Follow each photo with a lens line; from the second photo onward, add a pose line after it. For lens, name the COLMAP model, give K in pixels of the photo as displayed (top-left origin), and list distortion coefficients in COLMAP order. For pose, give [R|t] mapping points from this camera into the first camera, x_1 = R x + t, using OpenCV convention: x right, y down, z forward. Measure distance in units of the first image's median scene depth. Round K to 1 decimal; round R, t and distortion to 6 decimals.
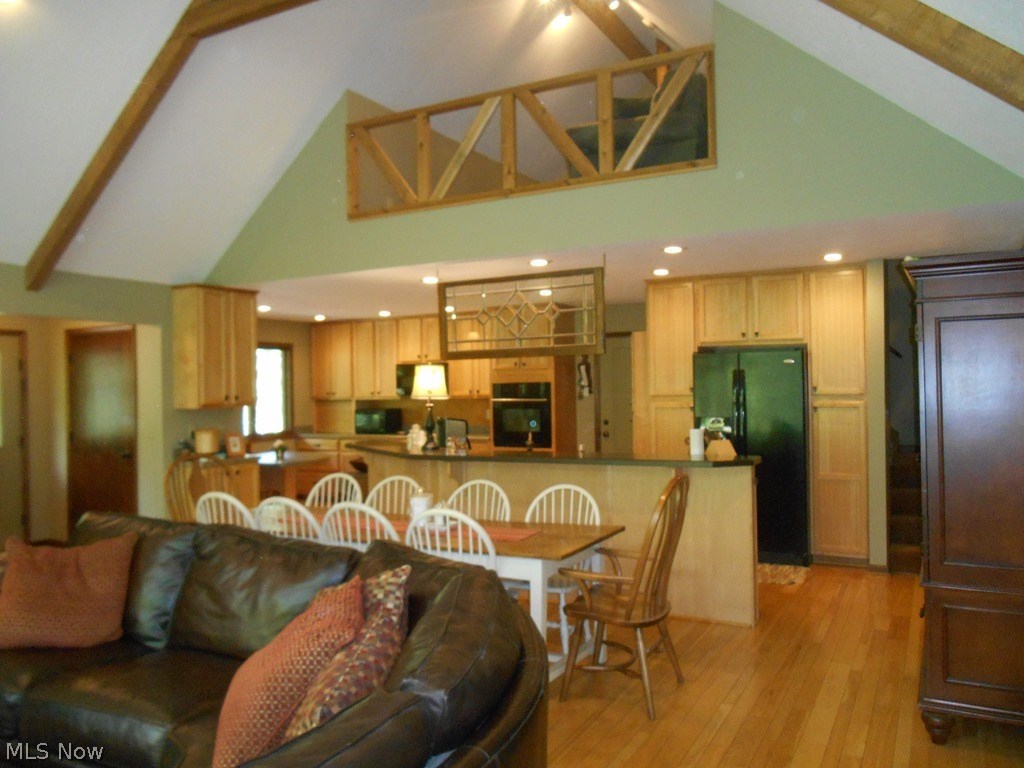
lens RADIAL K [[793.3, 0, 516.0], [0, 793.3, 377.8], [0, 0, 1]] dist [-0.015720, -0.000368]
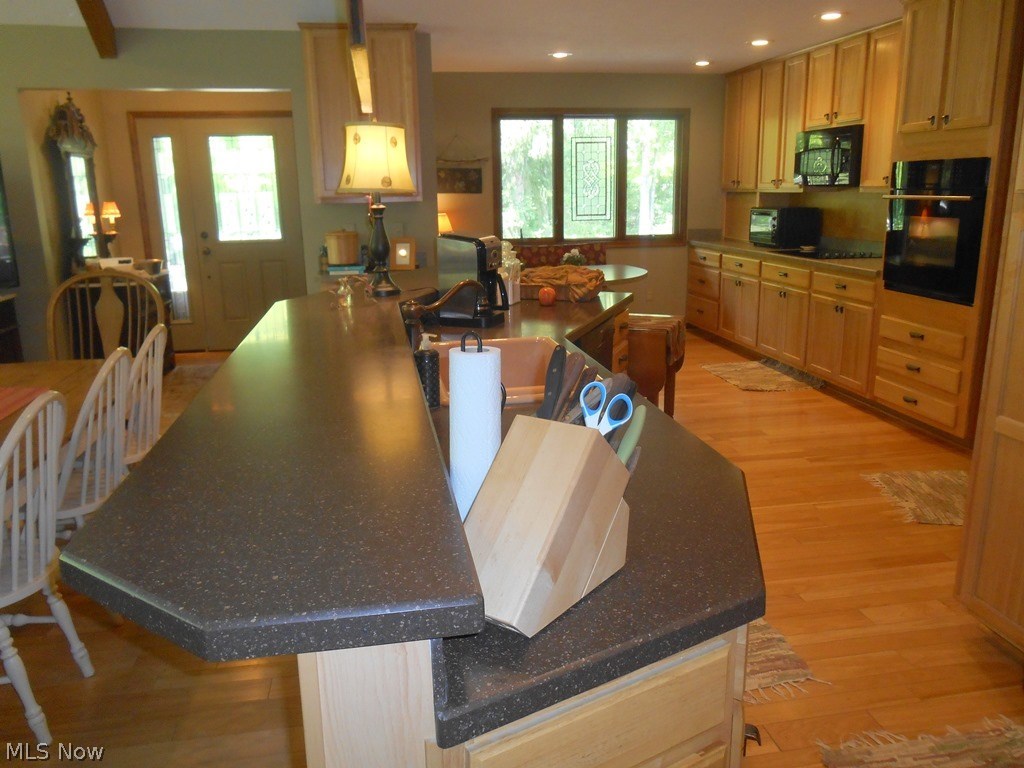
lens RADIAL K [[793.3, 0, 516.0], [0, 793.3, 377.8], [0, 0, 1]] dist [-0.015720, -0.000368]
pose [[0.614111, 0.191098, -0.765735, 0.209956], [0.012969, 0.967668, 0.251894, 0.008793], [0.789113, -0.164622, 0.591777, 0.446407]]
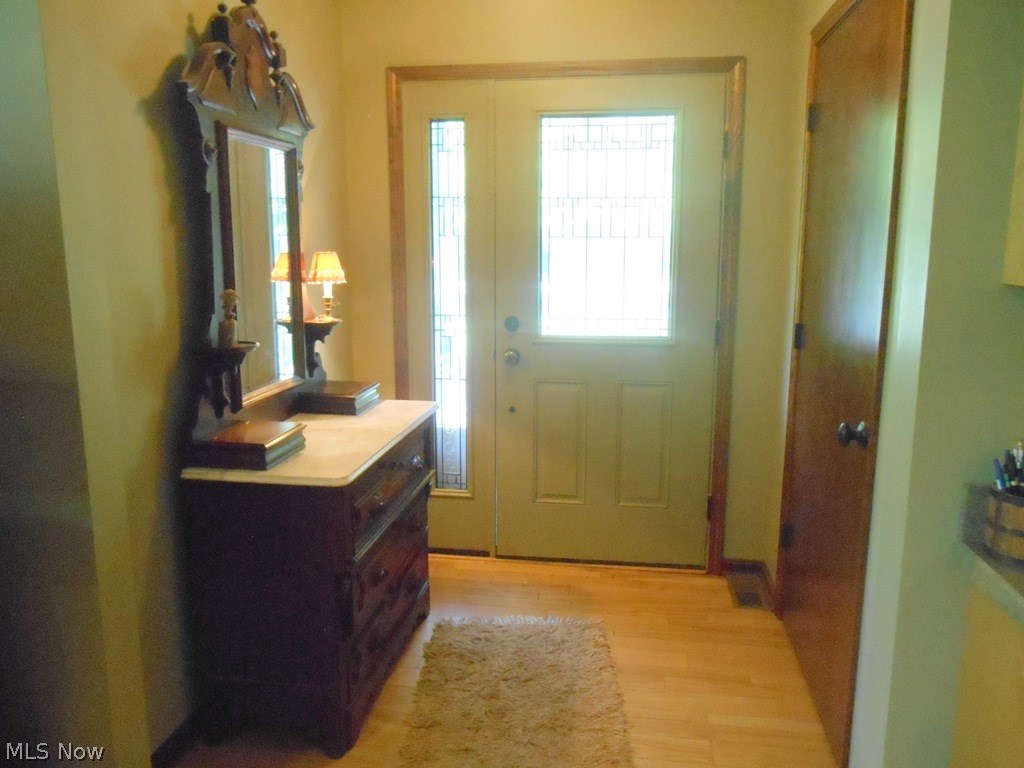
lens RADIAL K [[793.3, 0, 516.0], [0, 793.3, 377.8], [0, 0, 1]] dist [-0.015720, -0.000368]
pose [[0.330324, 0.176541, -0.927211, -0.193339], [-0.001848, 0.982471, 0.186404, 0.018819], [0.943866, -0.059860, 0.324860, 0.552235]]
